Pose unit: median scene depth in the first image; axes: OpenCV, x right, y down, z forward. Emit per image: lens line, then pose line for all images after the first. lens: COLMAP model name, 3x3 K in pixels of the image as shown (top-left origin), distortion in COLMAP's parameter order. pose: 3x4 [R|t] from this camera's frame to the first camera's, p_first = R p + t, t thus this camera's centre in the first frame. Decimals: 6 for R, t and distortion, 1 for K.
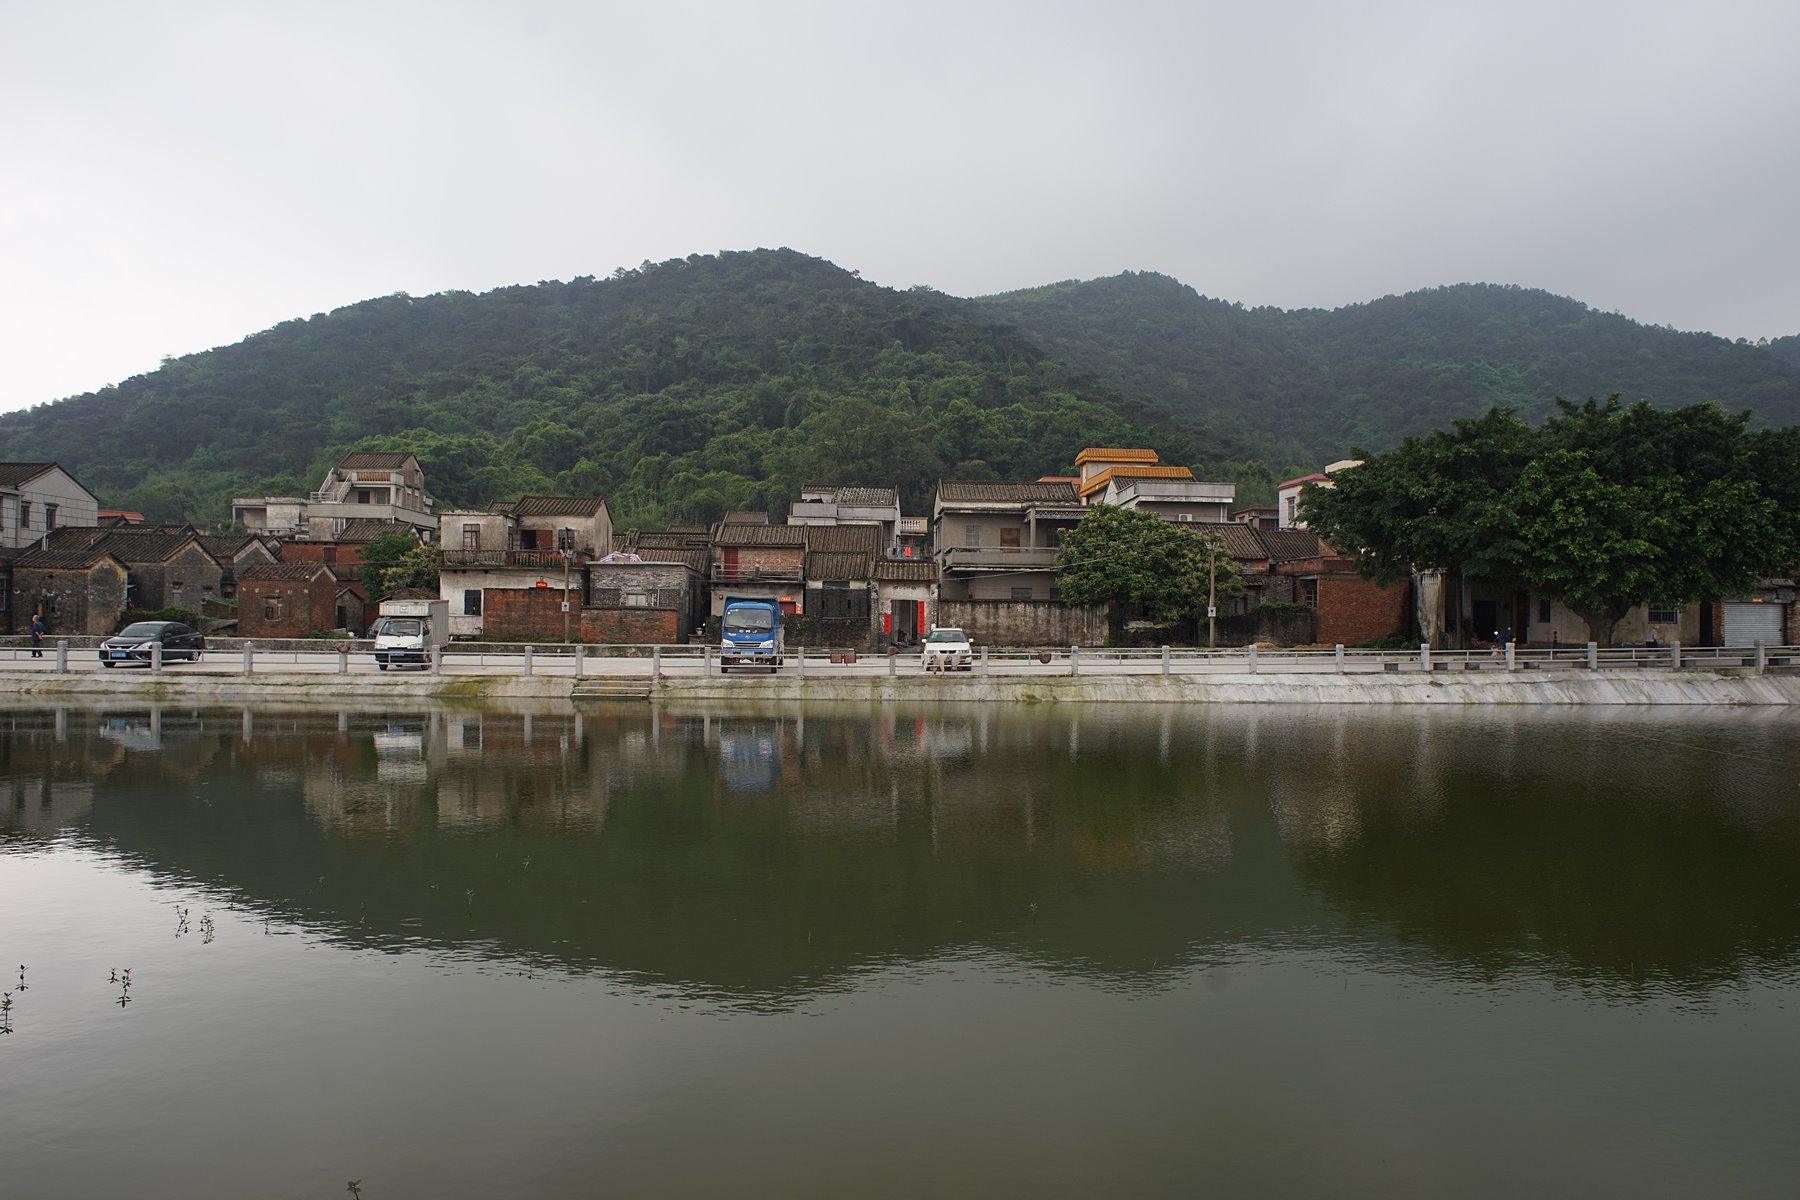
lens RADIAL K [[1223.8, 0, 903.1], [0, 1223.8, 601.0], [0, 0, 1]] dist [-0.091209, 0.081103]
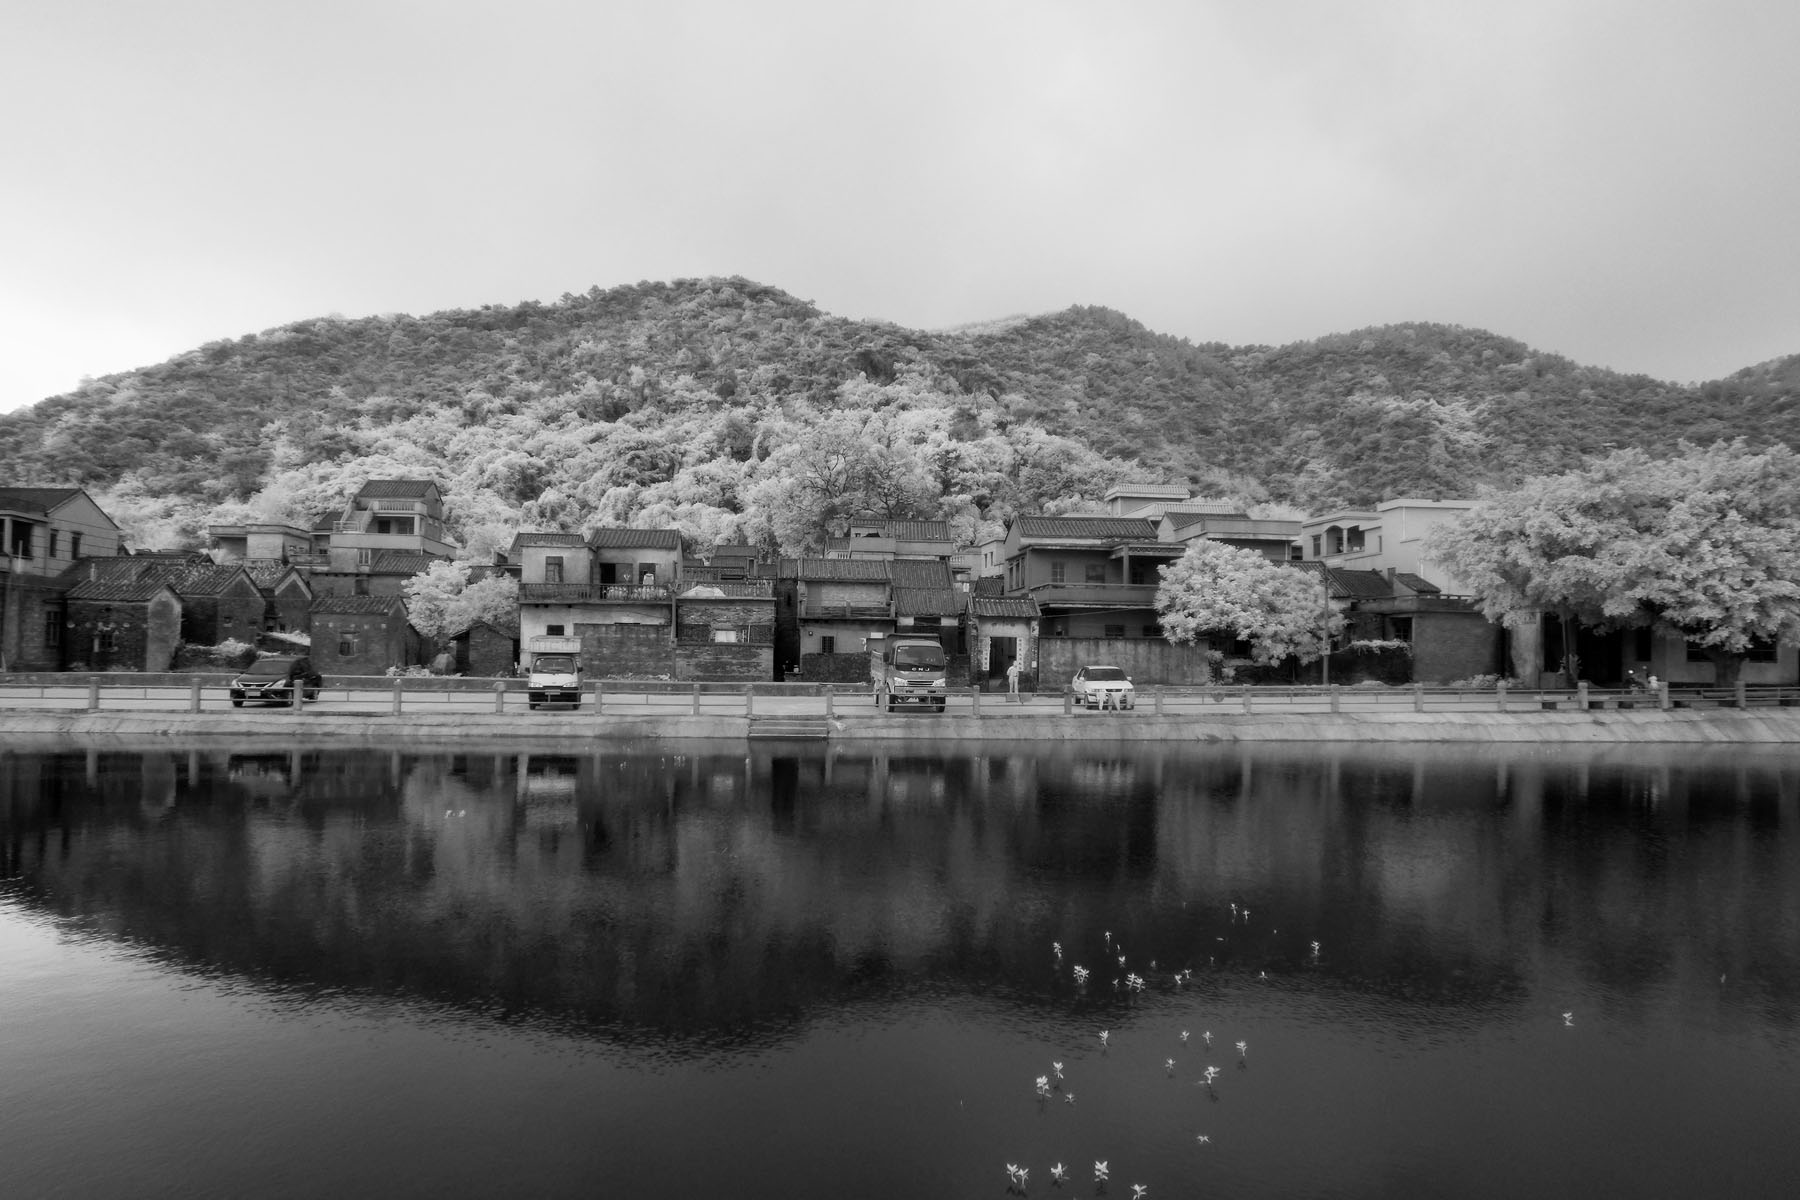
lens RADIAL K [[1242.0, 0, 900.5], [0, 1242.0, 630.5], [0, 0, 1]] dist [-0.069694, 0.052630]
pose [[0.998443, 0.003311, 0.055691, -0.131136], [-0.003037, 0.999983, -0.005005, -0.000815], [-0.055706, 0.004828, 0.998436, 0.007923]]
